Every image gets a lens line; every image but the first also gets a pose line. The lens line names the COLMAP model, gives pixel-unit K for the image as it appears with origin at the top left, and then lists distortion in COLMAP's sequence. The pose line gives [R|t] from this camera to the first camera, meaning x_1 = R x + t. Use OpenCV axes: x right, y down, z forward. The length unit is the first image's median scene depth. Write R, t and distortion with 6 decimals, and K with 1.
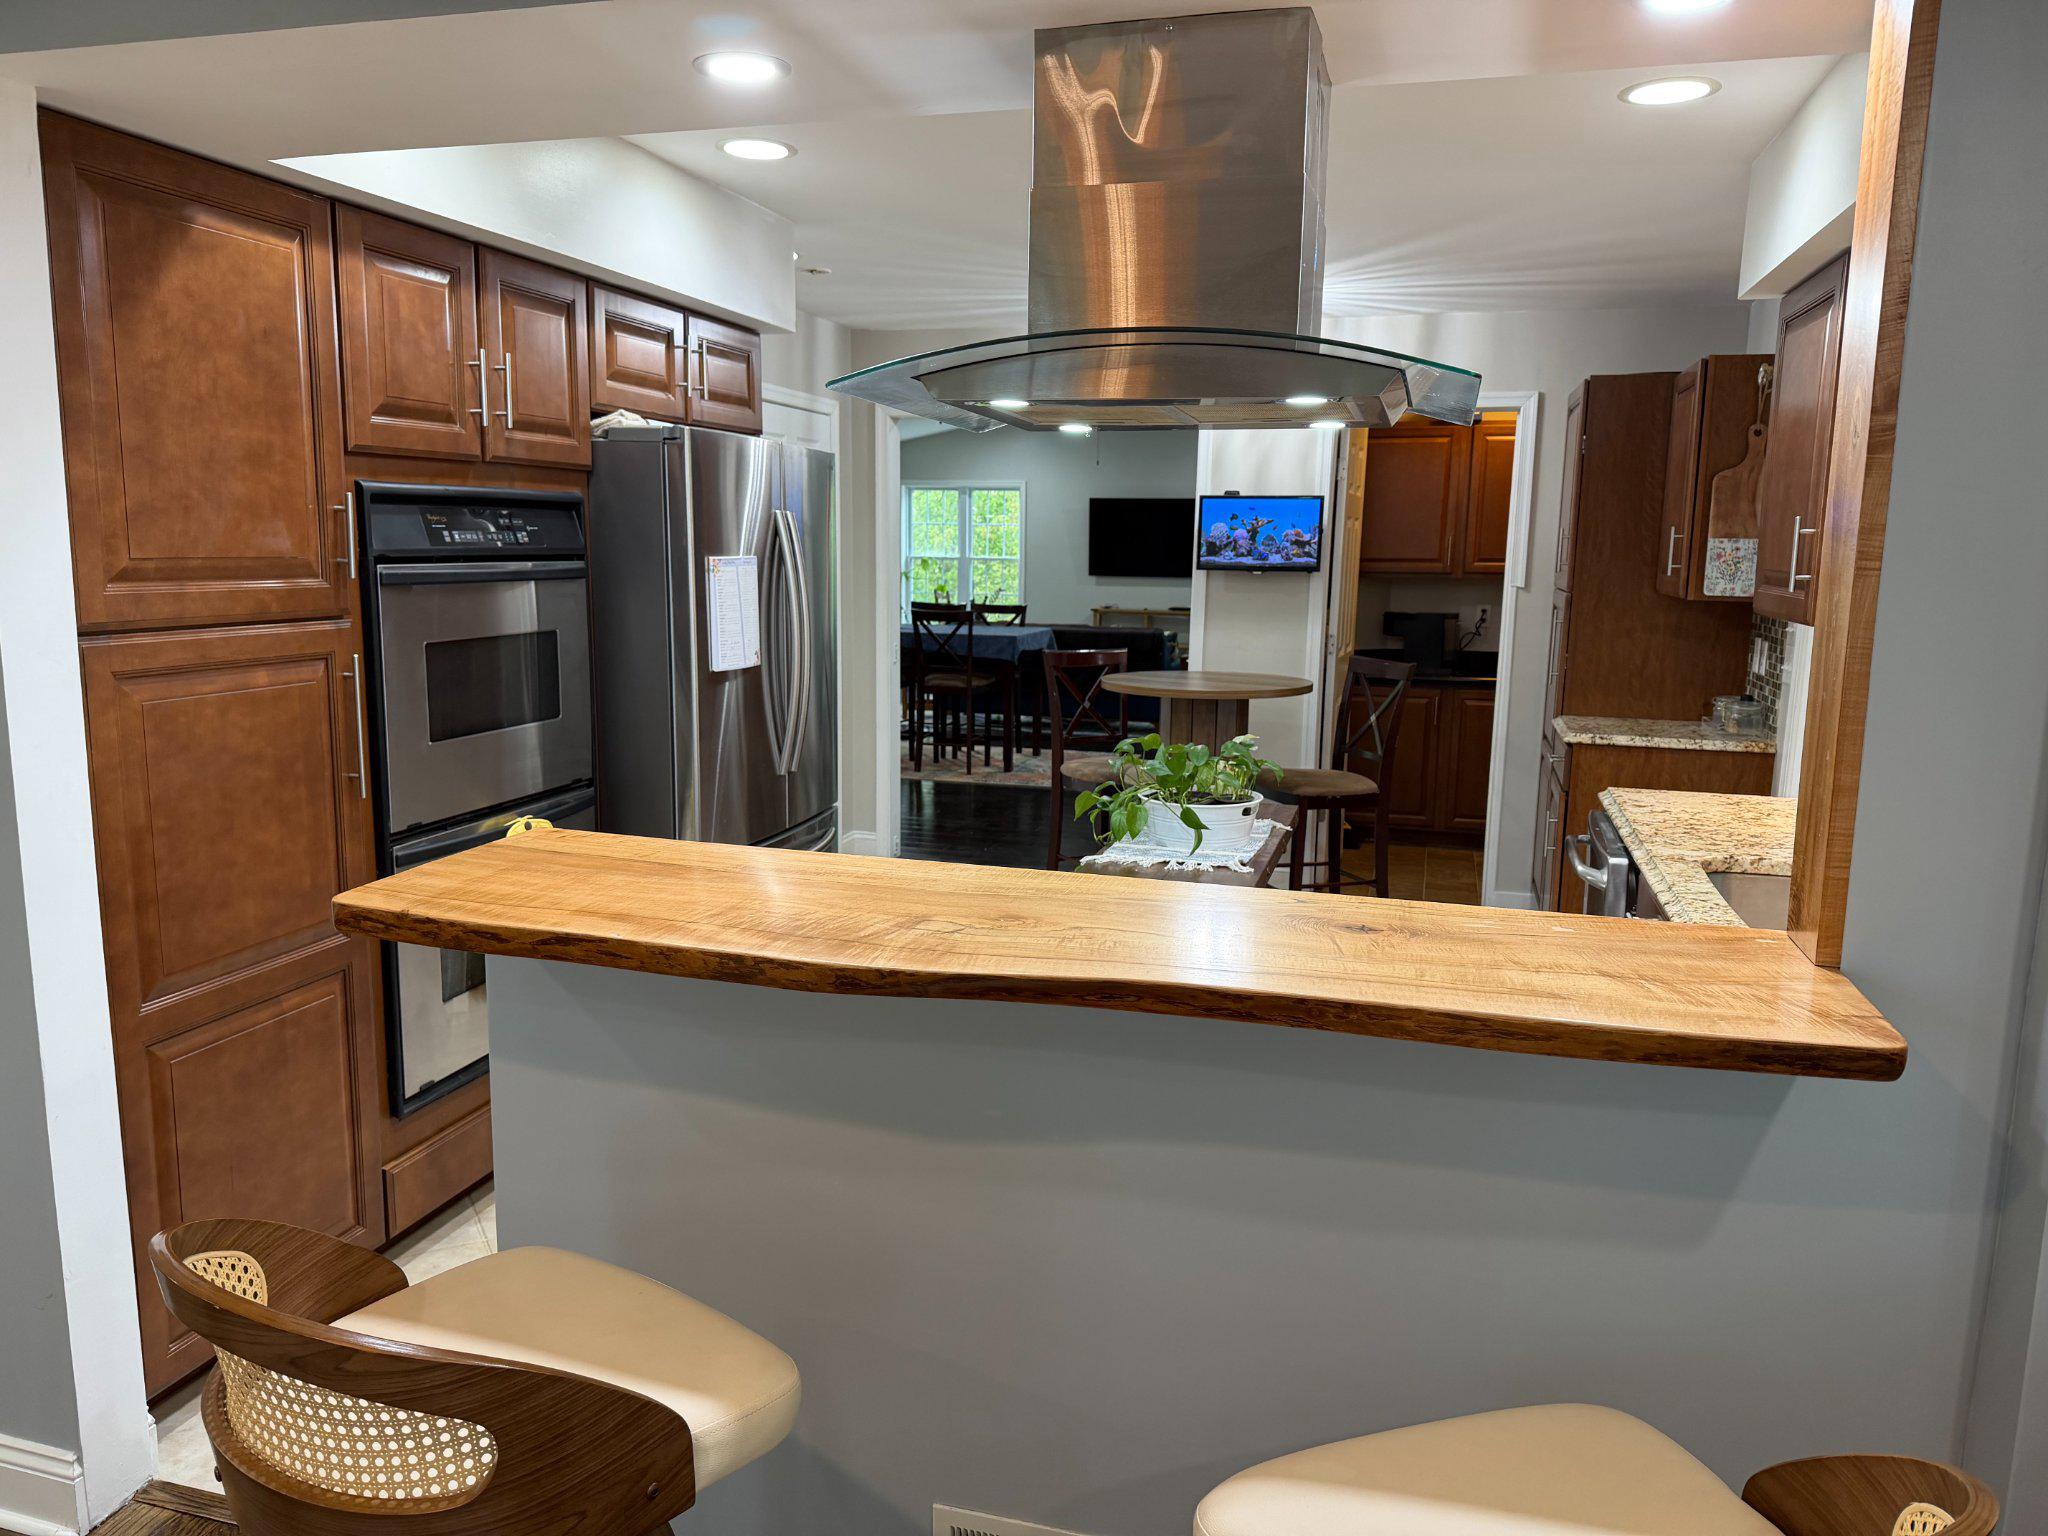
lens RADIAL K [[1431.5, 0, 1024.8], [0, 1431.5, 777.2], [0, 0, 1]] dist [0.023864, -0.001623]
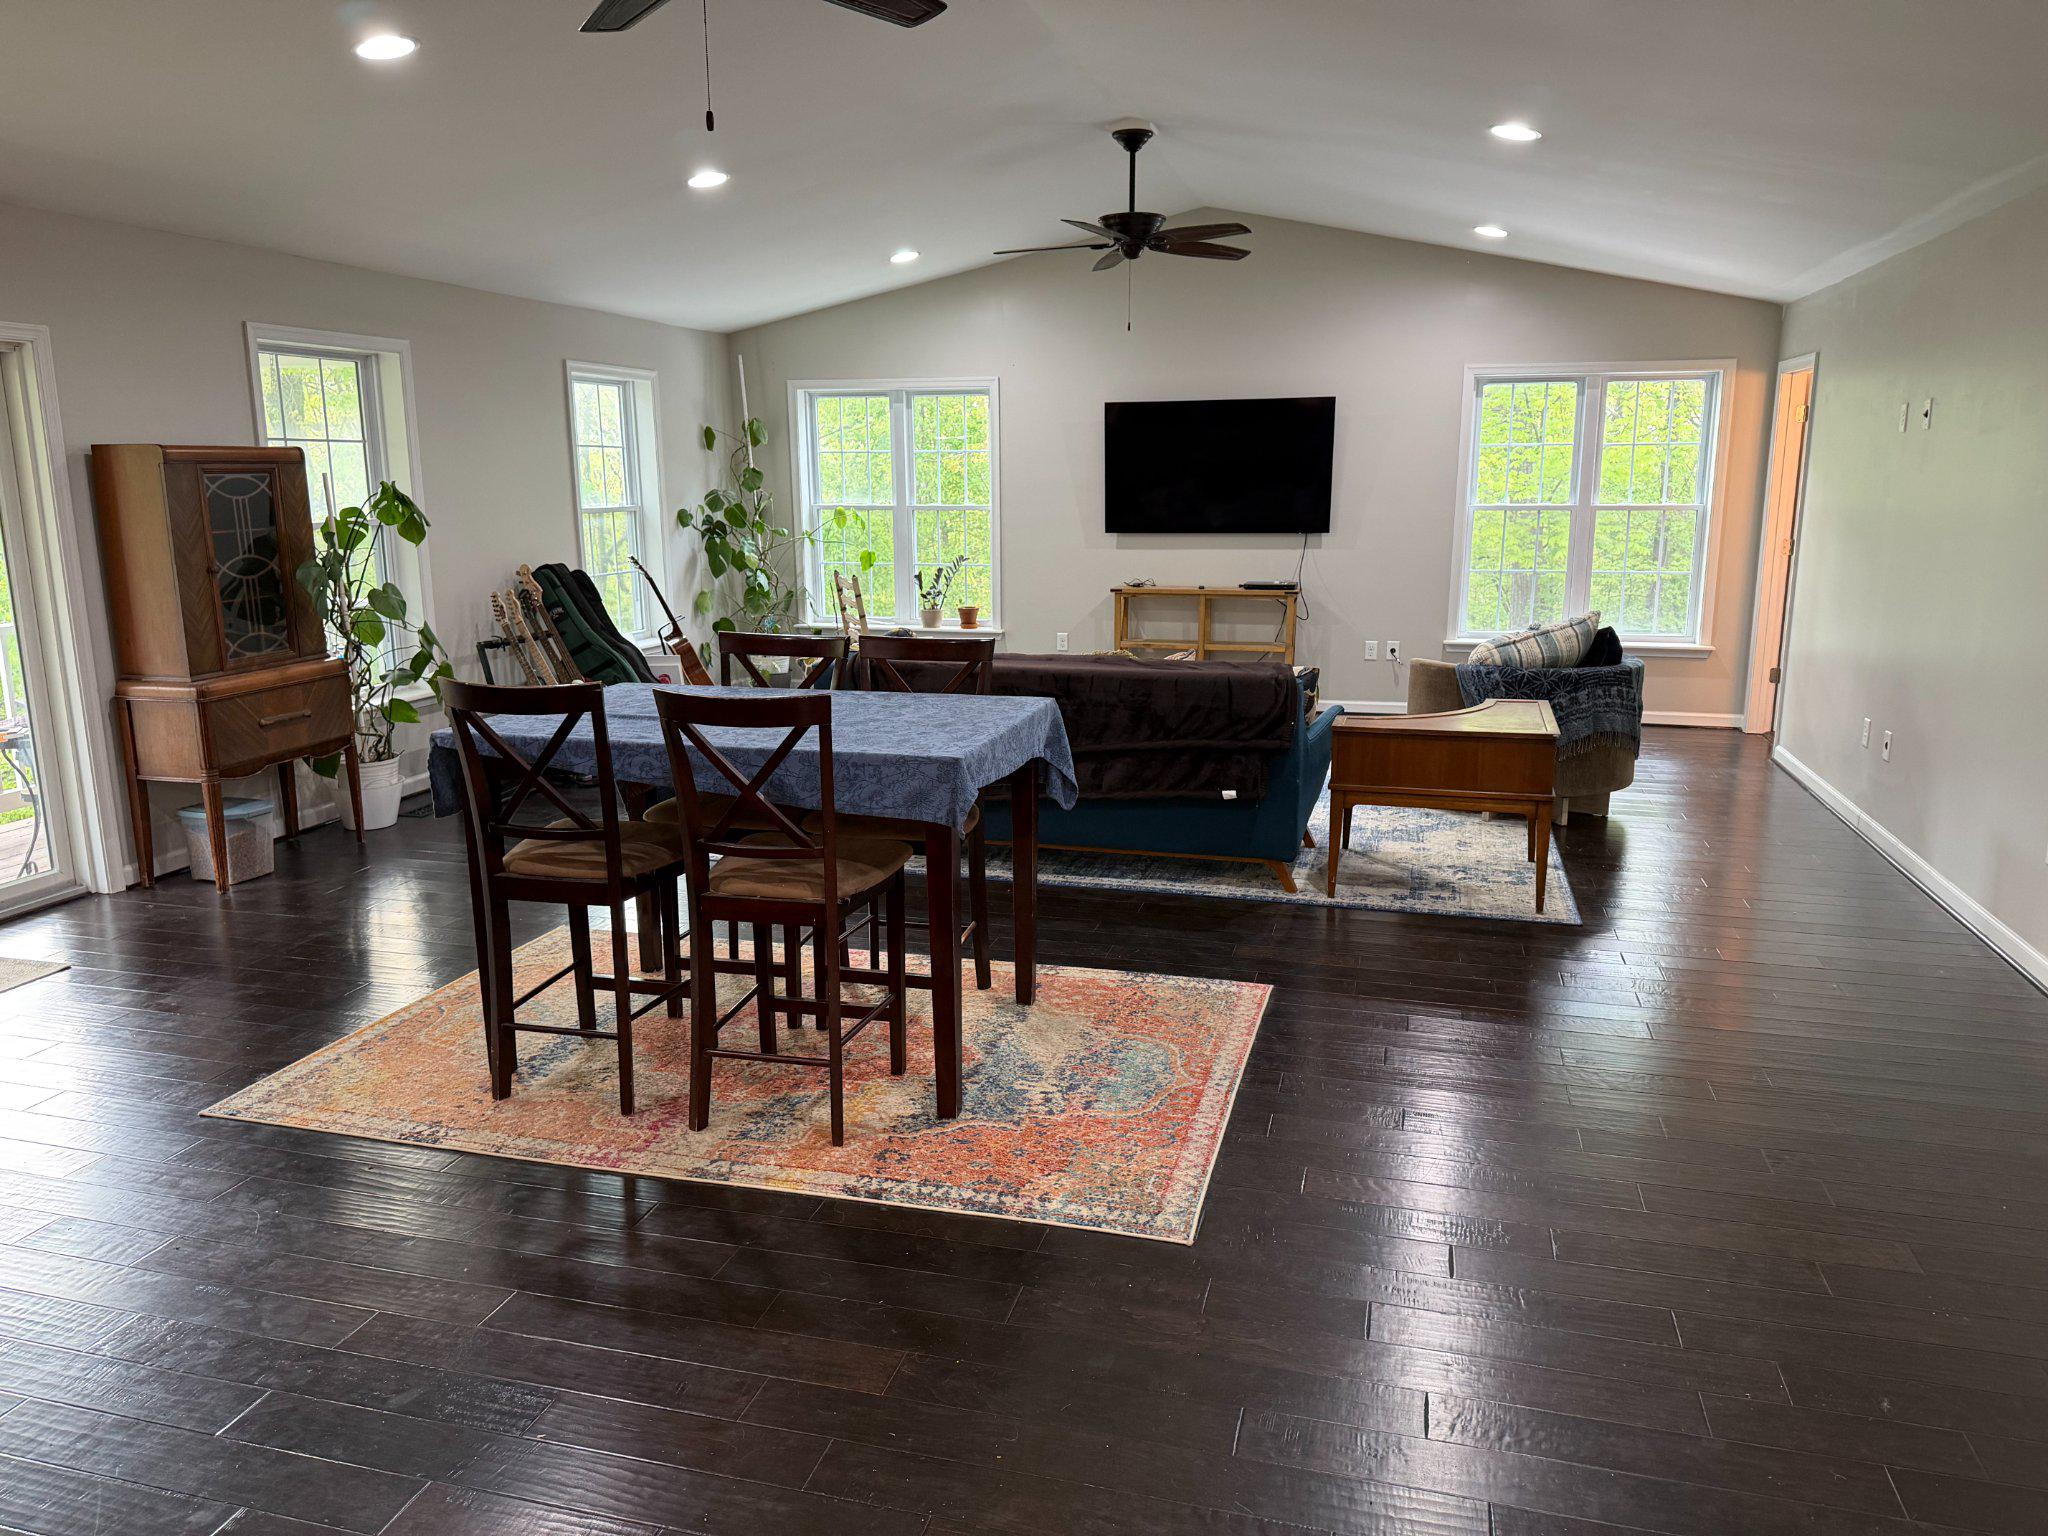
lens RADIAL K [[1420.7, 0, 1018.5], [0, 1420.7, 774.1], [0, 0, 1]] dist [0.190075, -0.365138]
pose [[0.999782, -0.020830, 0.001643, 0.005109], [0.020746, 0.998954, 0.040748, -0.071898], [-0.002490, -0.040705, 0.999168, 0.436250]]
